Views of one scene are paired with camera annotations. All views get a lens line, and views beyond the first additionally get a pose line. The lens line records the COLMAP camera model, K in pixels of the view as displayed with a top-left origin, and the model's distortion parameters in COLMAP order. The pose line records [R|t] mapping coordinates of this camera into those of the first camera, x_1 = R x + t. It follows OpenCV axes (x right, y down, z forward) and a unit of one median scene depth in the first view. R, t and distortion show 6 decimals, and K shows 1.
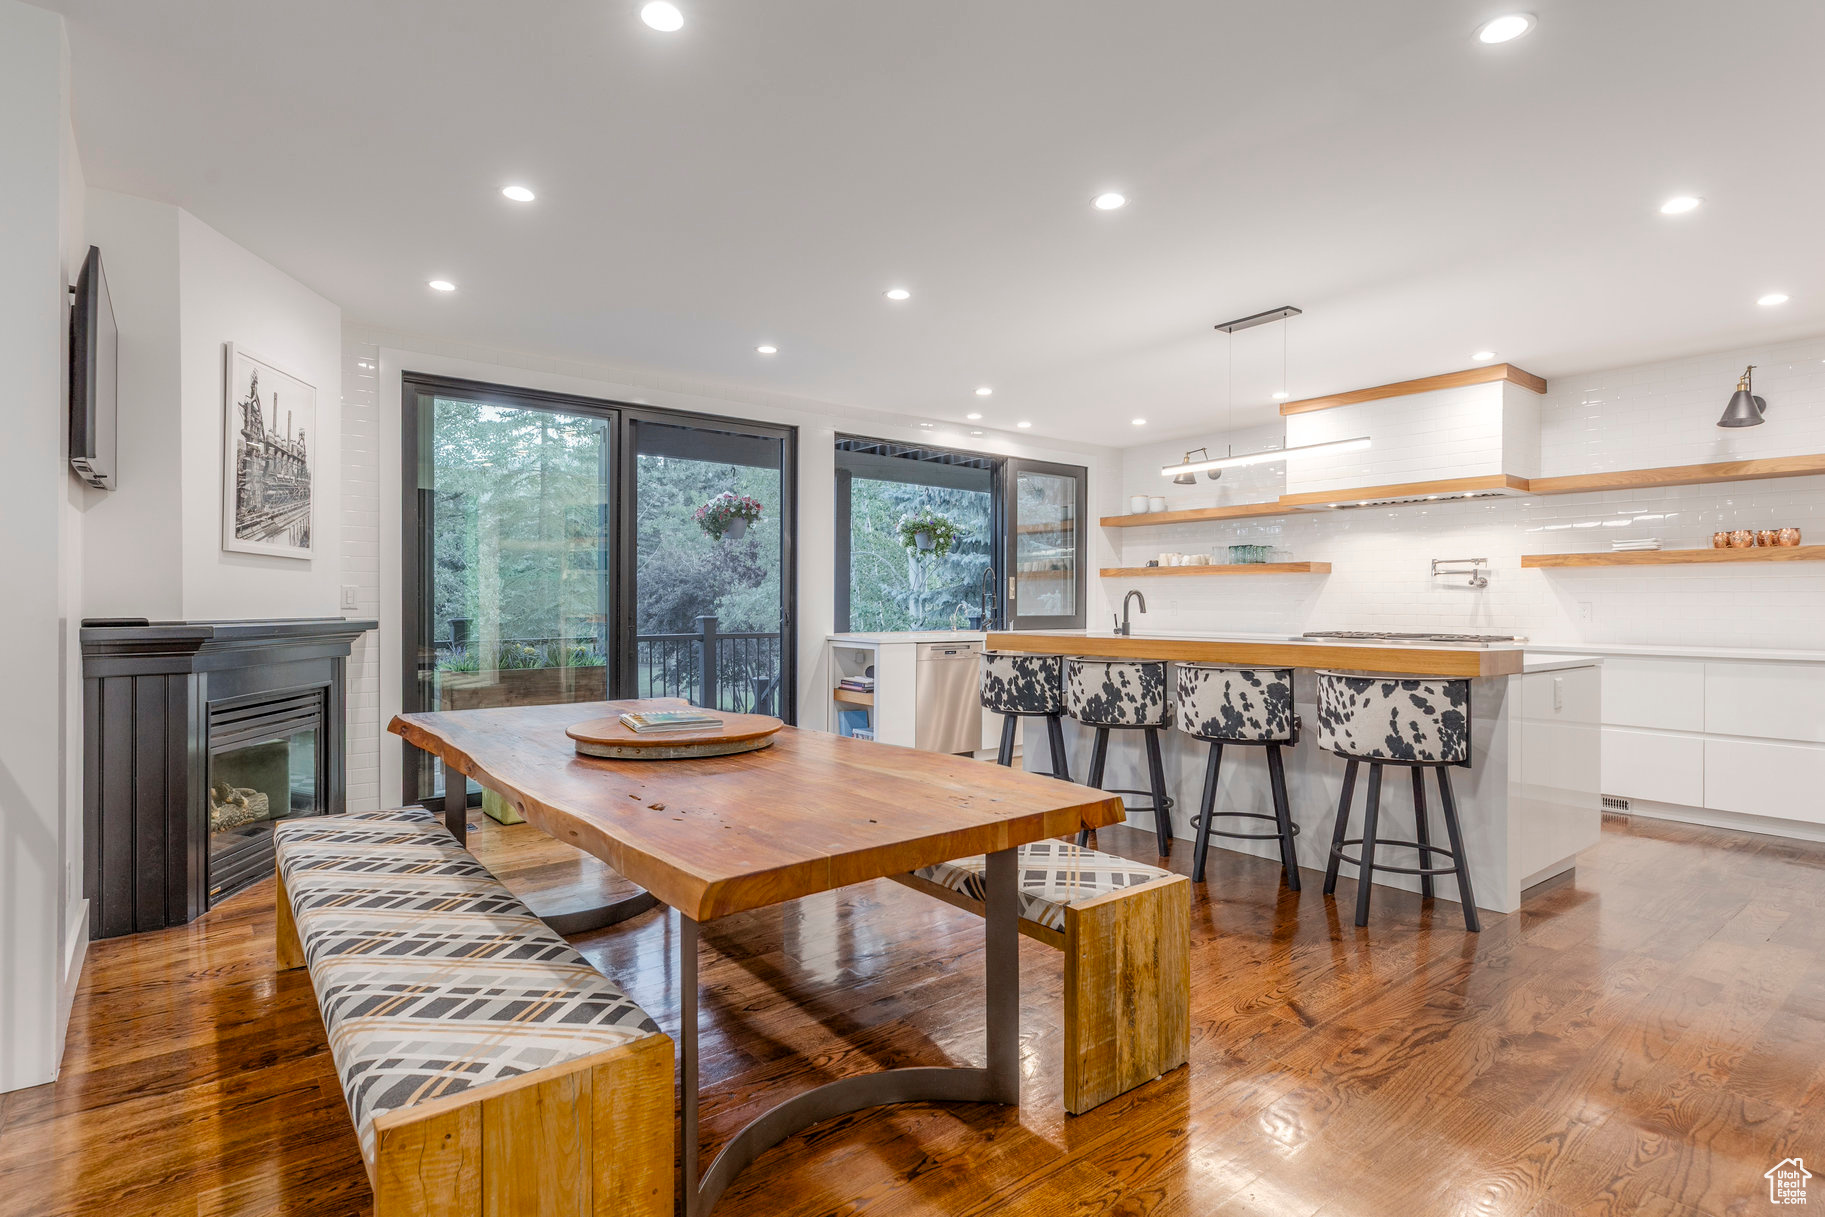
lens RADIAL K [[910.1, 0, 912.5], [0, 910.1, 608.5], [0, 0, 1]] dist [-0.000160, 0.000223]
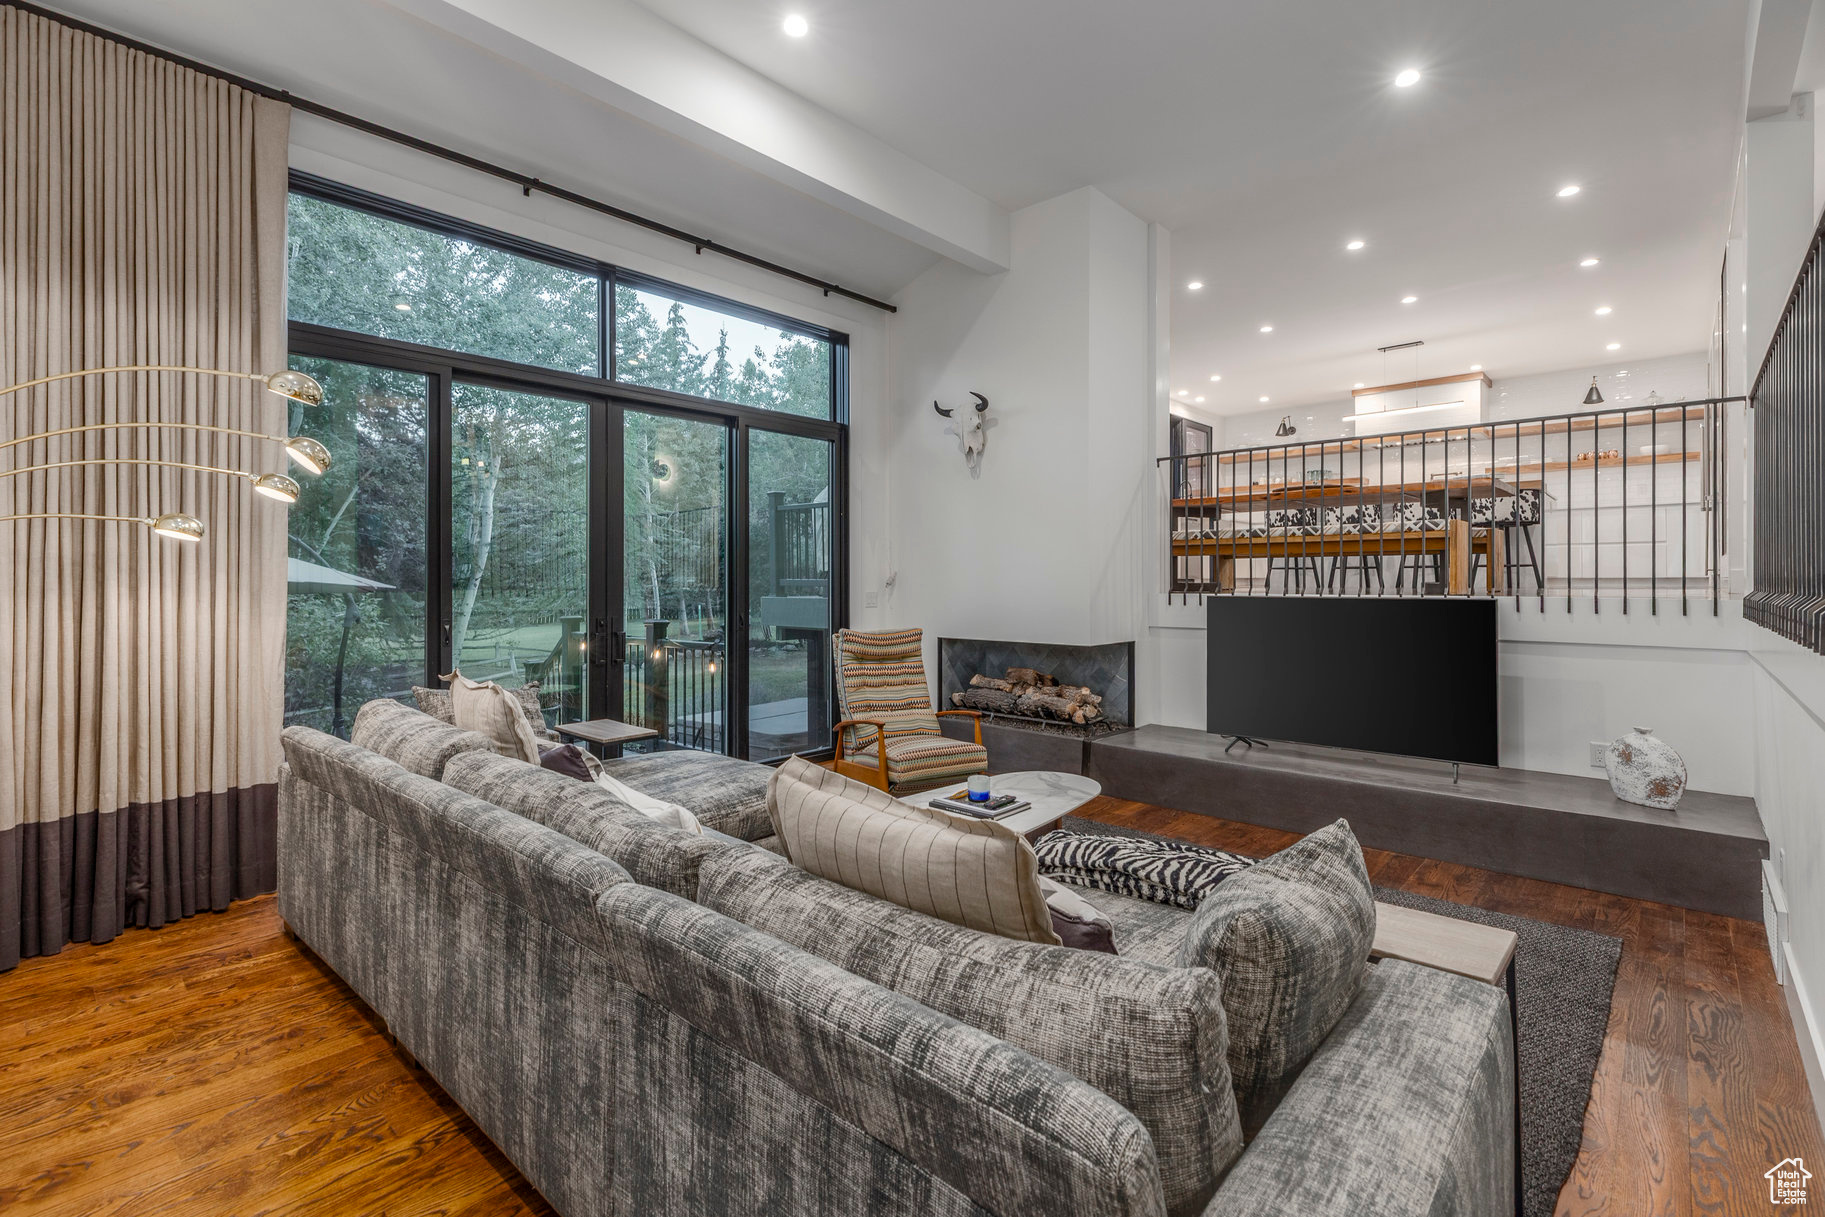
lens RADIAL K [[840.3, 0, 912.0], [0, 840.3, 579.4], [0, 0, 1]] dist [0.004546, 0.000195]
pose [[0.987539, -0.005101, 0.157294, -1.053010], [0.006593, 0.999938, -0.008965, 0.234527], [-0.157238, 0.009891, 0.987511, -0.749820]]
